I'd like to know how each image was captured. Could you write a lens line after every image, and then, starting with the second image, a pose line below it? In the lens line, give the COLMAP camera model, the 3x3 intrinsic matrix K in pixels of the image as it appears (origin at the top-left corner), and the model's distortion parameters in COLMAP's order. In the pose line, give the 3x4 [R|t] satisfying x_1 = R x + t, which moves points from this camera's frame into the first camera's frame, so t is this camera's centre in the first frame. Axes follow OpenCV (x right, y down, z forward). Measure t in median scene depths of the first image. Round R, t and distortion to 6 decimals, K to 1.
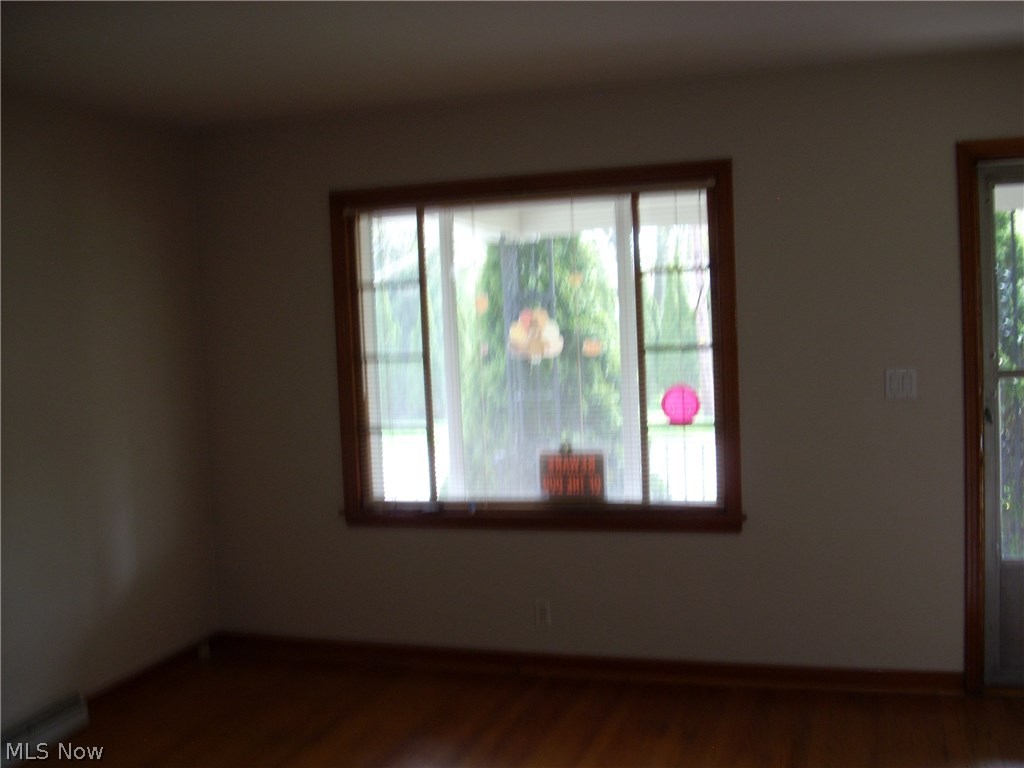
lens RADIAL K [[1089.4, 0, 512.0], [0, 1089.4, 384.0], [0, 0, 1]] dist [-0.222110, 0.365831]
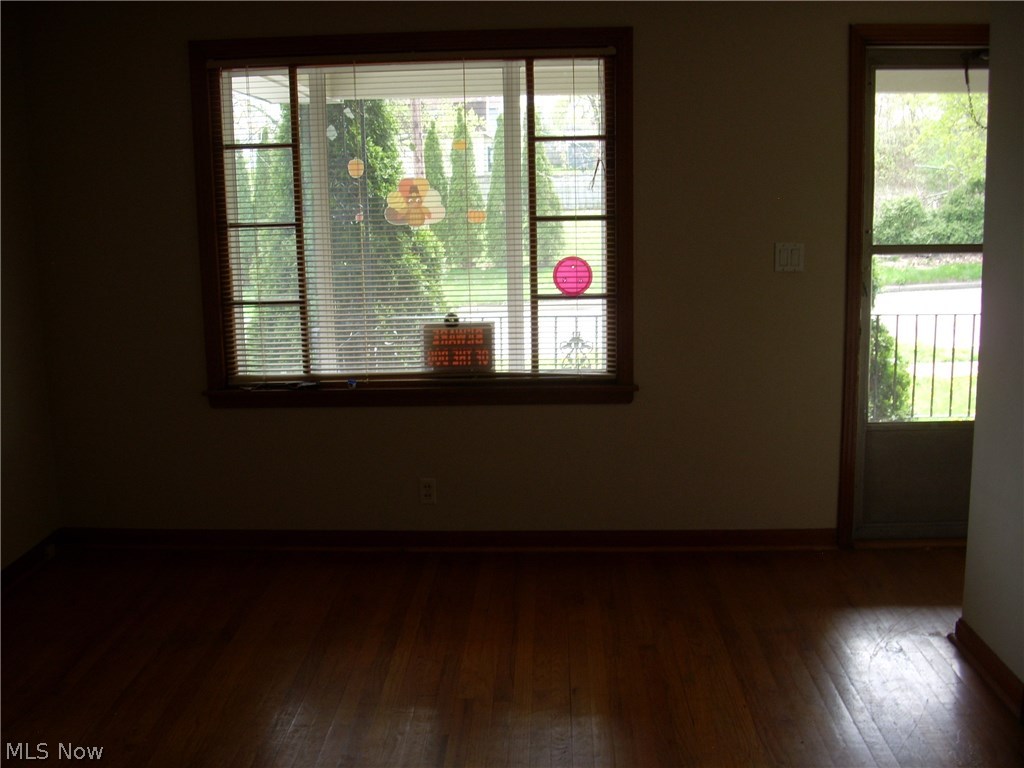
lens RADIAL K [[1089.4, 0, 512.0], [0, 1089.4, 384.0], [0, 0, 1]] dist [-0.222110, 0.365831]
pose [[0.966017, -0.020791, 0.257642, -0.152634], [-0.008790, 0.993541, 0.113133, 0.005733], [-0.258330, -0.111553, 0.959594, 0.048226]]
